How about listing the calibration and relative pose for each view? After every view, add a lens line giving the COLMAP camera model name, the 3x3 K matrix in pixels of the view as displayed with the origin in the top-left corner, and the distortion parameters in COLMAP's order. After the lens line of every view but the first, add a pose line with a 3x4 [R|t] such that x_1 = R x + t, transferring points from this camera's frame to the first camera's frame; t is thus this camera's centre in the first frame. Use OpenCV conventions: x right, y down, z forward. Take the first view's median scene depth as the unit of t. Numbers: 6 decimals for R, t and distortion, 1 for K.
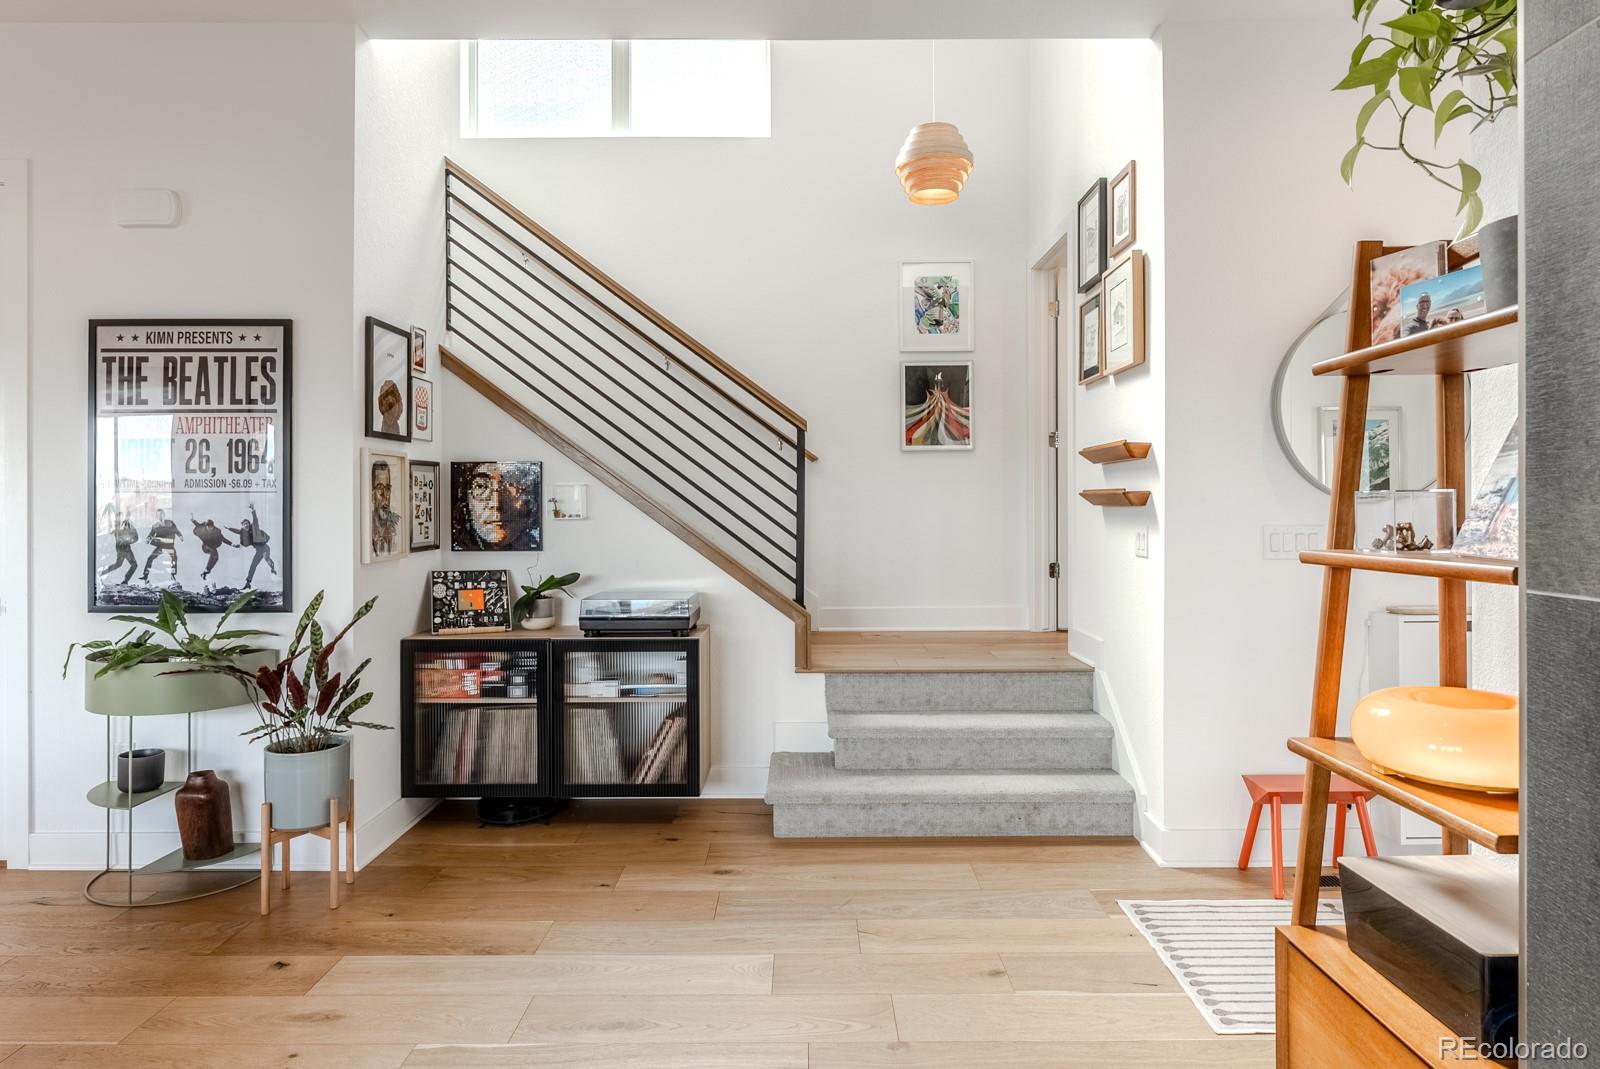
lens RADIAL K [[911.6, 0, 802.5], [0, 911.6, 511.5], [0, 0, 1]] dist [0.000568, -0.000250]
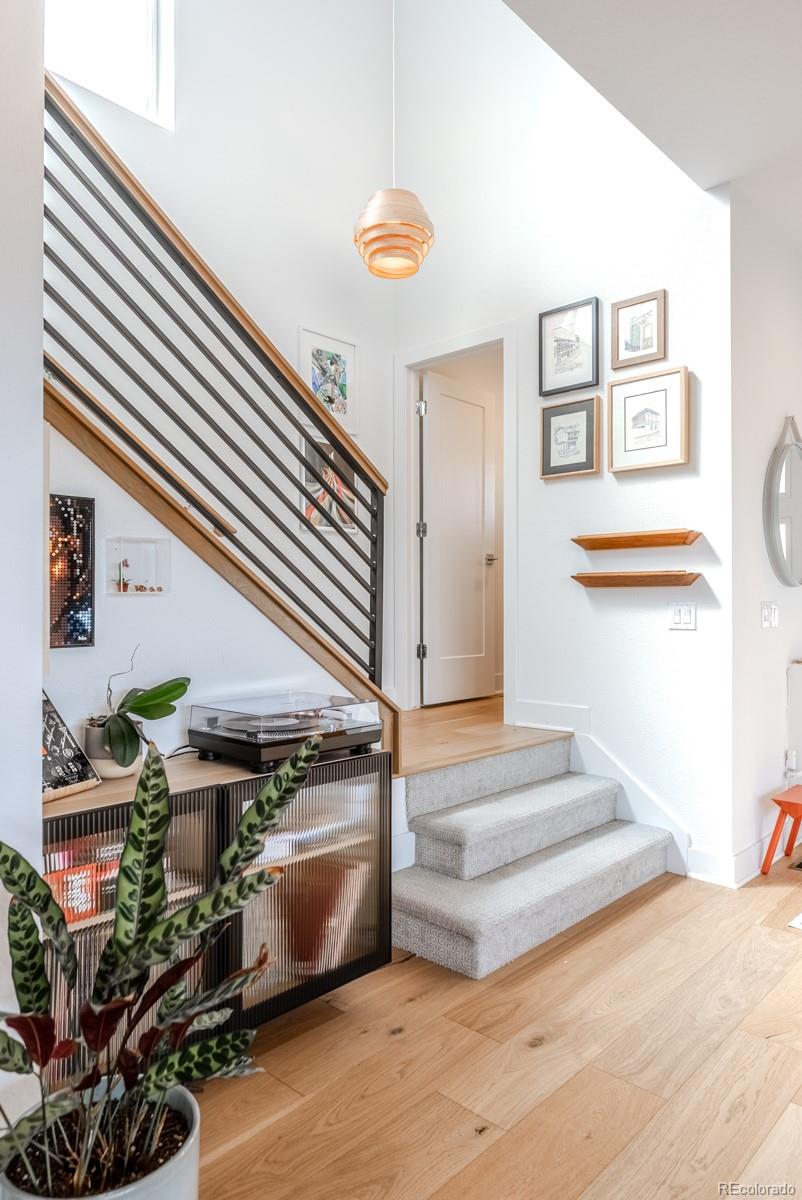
lens RADIAL K [[780.2, 0, 401.0], [0, 780.2, 600.0], [0, 0, 1]] dist [-0.001345, 0.000312]
pose [[0.690540, 0.006125, 0.723268, -0.653007], [0.001900, 0.999945, -0.010283, 0.022775], [-0.723292, 0.008475, 0.690490, 0.618296]]
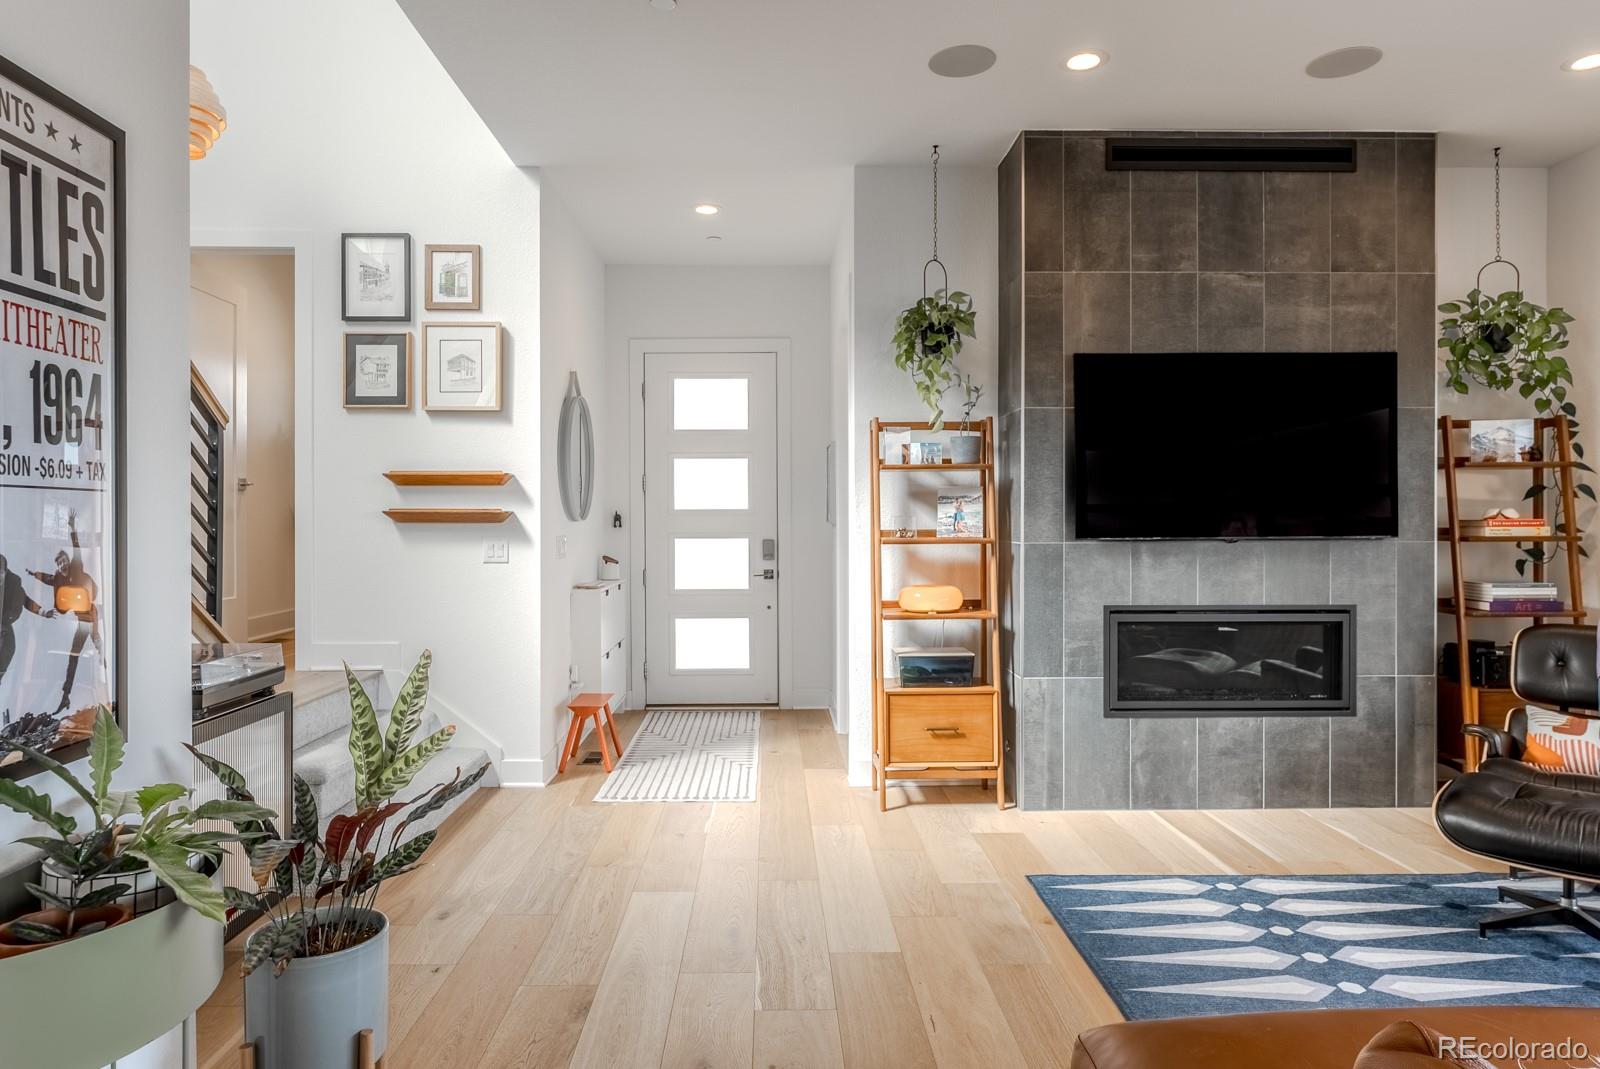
lens RADIAL K [[973.8, 0, 800.0], [0, 973.8, 534.5], [0, 0, 1]] dist [-0.002929, -0.000314]
pose [[-0.022365, -0.010001, 0.999700, -1.083455], [0.003623, 0.999943, 0.010084, -0.002704], [-0.999743, 0.003848, -0.022327, 0.656081]]
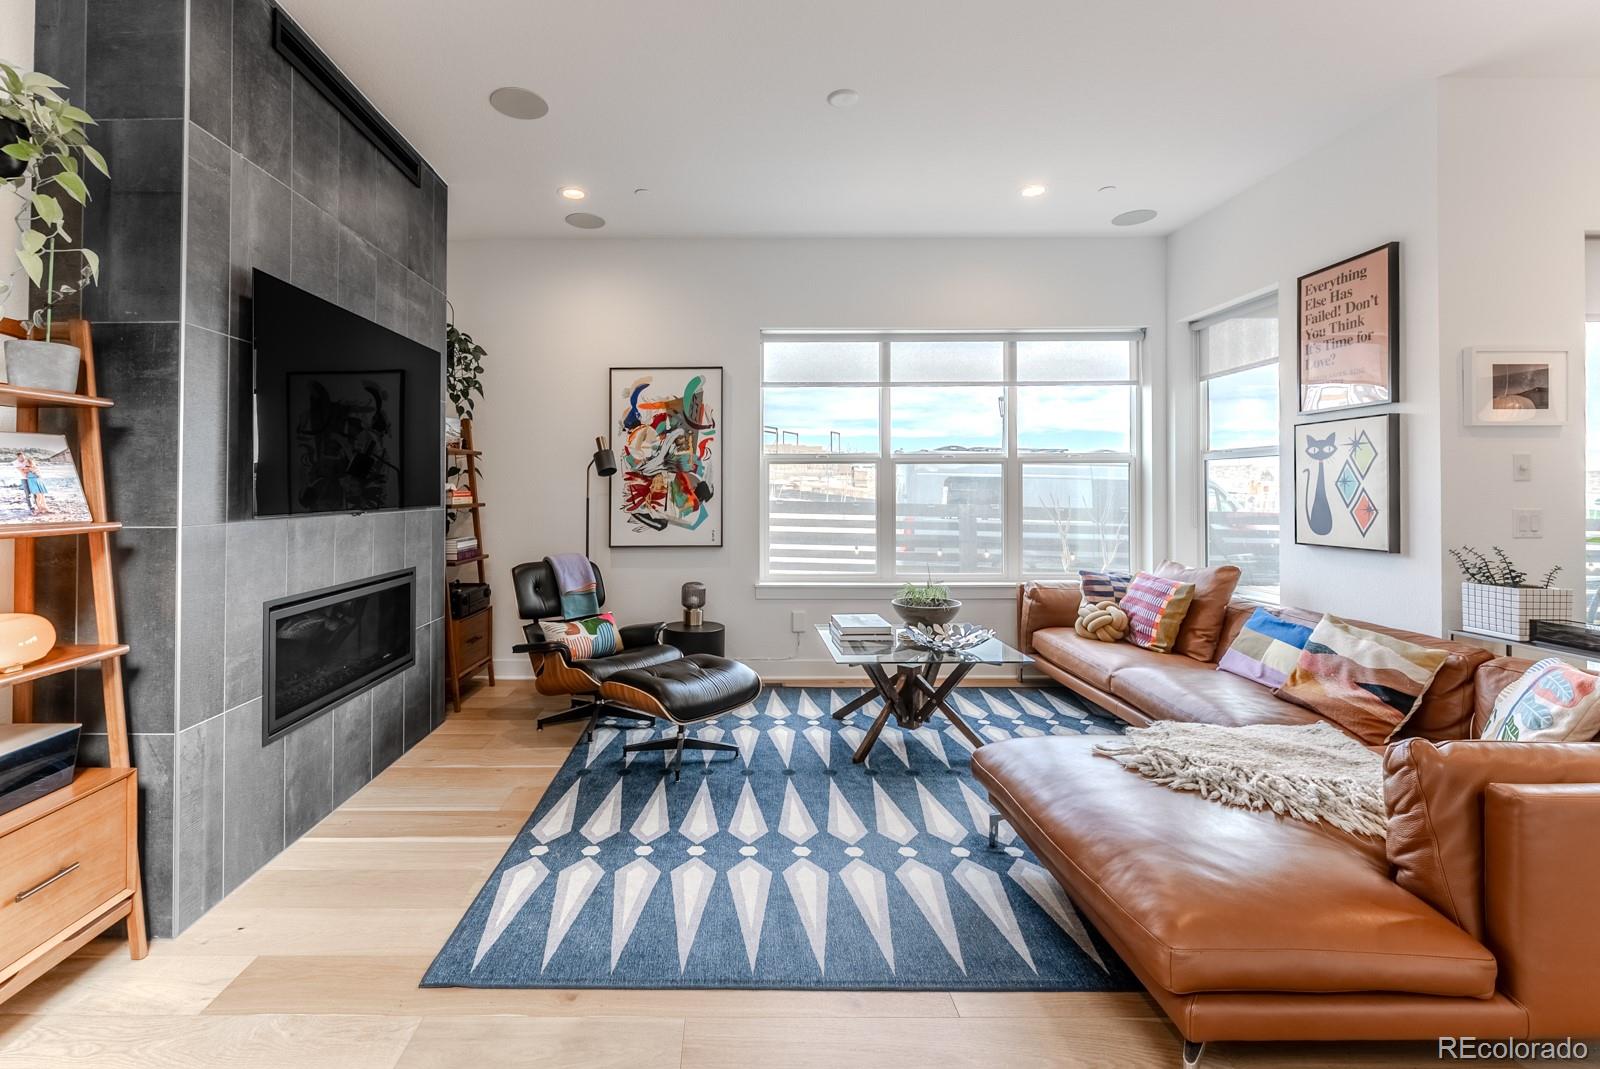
lens RADIAL K [[659.4, 0, 803.3], [0, 659.4, 488.8], [0, 0, 1]] dist [-0.001124, -0.000178]
pose [[-0.999875, 0.003304, 0.015452, -0.348457], [0.003271, 0.999992, -0.002161, -0.007844], [-0.015459, -0.002111, -0.999878, 0.899861]]
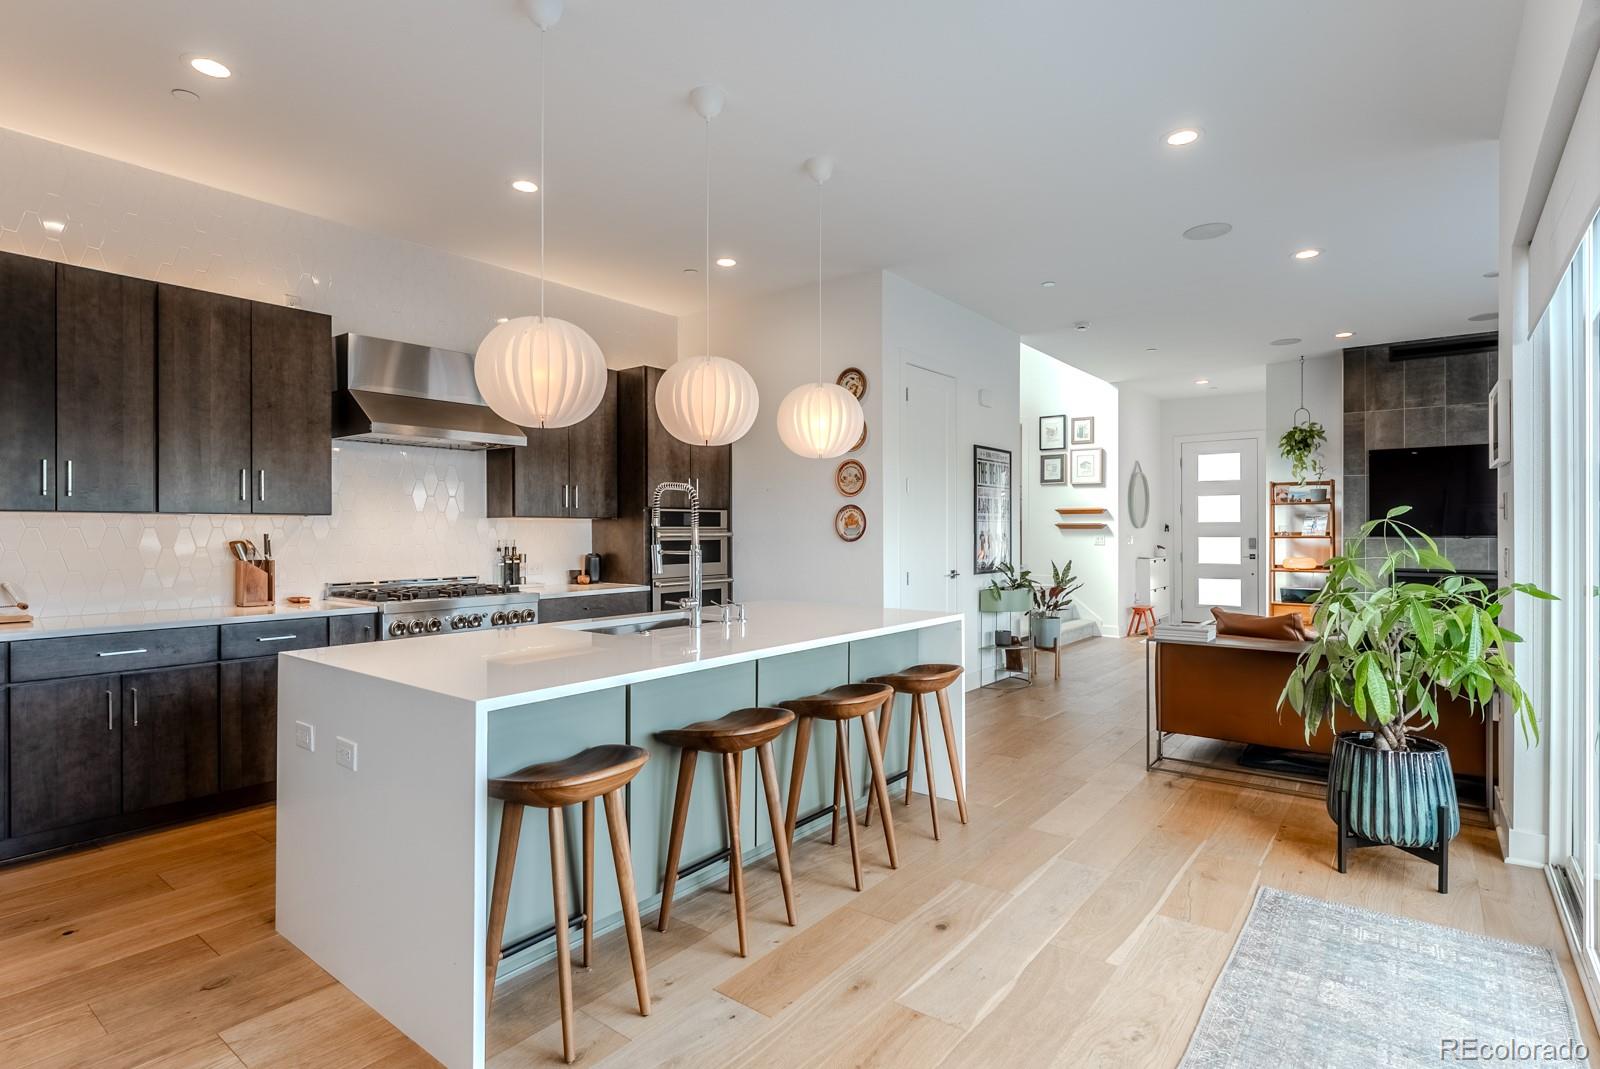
lens RADIAL K [[815.4, 0, 800.0], [0, 815.4, 534.5], [0, 0, 1]] dist [0.014186, 0.000073]
pose [[0.618253, -0.000634, 0.785979, -2.654442], [0.000360, 1.000000, 0.000524, 0.011776], [-0.785979, -0.000041, 0.618253, 0.086976]]
